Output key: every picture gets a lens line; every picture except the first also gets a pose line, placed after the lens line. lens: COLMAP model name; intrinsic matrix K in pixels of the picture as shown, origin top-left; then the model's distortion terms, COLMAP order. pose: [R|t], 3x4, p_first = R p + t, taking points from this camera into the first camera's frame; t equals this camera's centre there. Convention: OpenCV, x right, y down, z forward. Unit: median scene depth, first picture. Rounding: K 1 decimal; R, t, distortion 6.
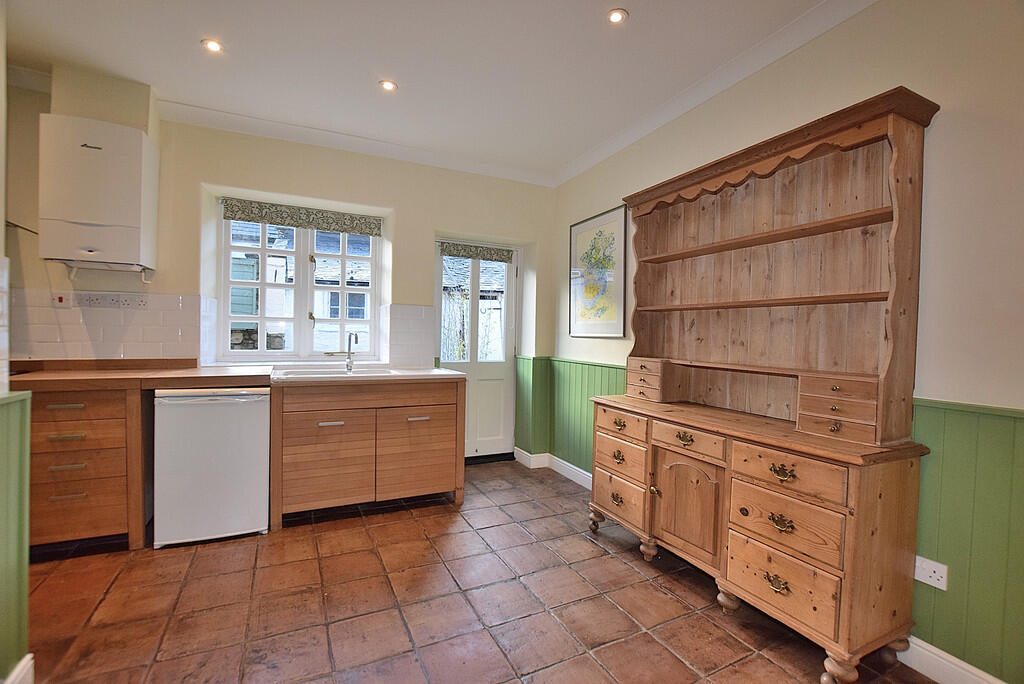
lens RADIAL K [[458.7, 0, 512.0], [0, 458.7, 342.0], [0, 0, 1]] dist [-0.015200, 0.000215]
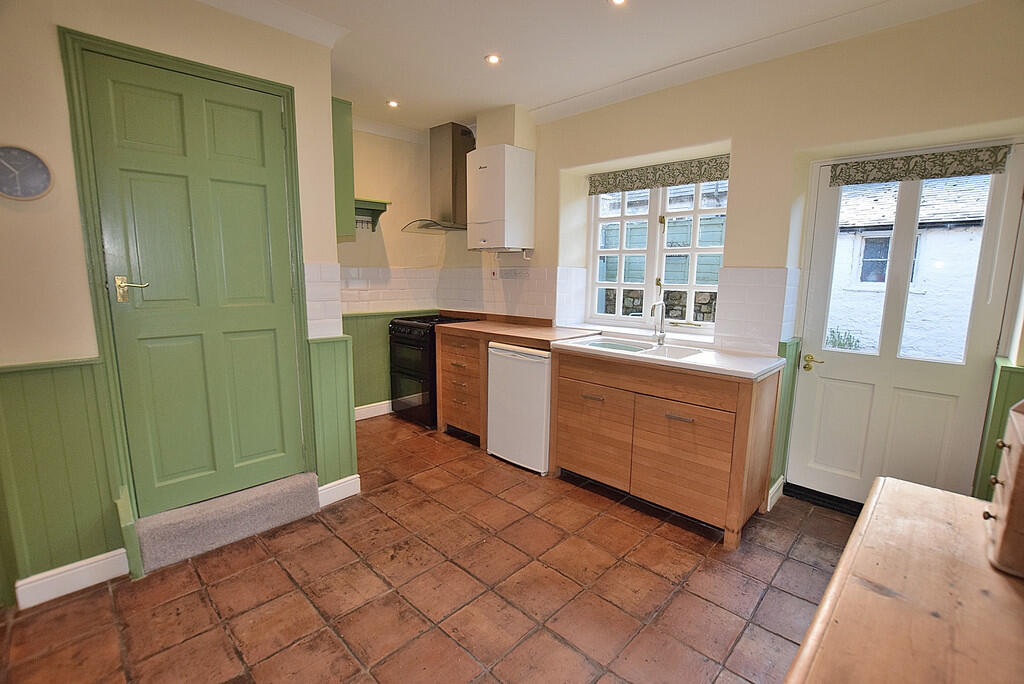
lens RADIAL K [[458.7, 0, 512.0], [0, 458.7, 342.0], [0, 0, 1]] dist [-0.015200, 0.000215]
pose [[0.339710, 0.124192, -0.932295, 0.482003], [-0.024643, 0.992079, 0.123177, -0.060128], [0.940207, -0.018870, 0.340079, 0.543245]]
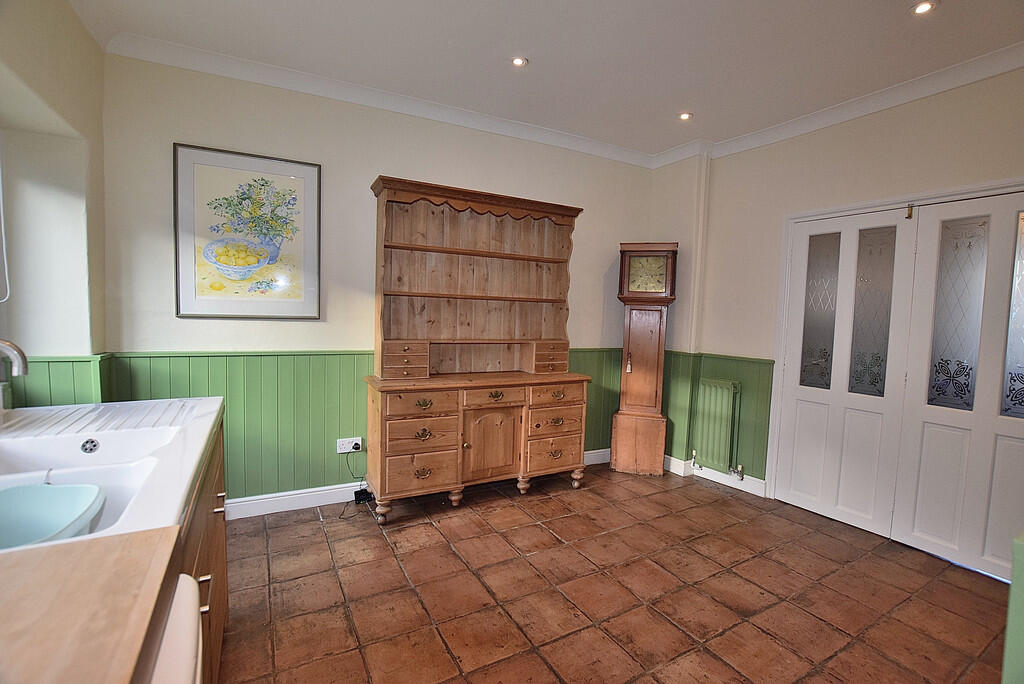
lens RADIAL K [[458.7, 0, 512.0], [0, 458.7, 342.0], [0, 0, 1]] dist [-0.015200, 0.000215]
pose [[-0.052931, -0.089819, 0.994551, -0.806681], [-0.014192, 0.995914, 0.089187, -0.062042], [-0.998497, -0.009394, -0.053990, 0.833308]]
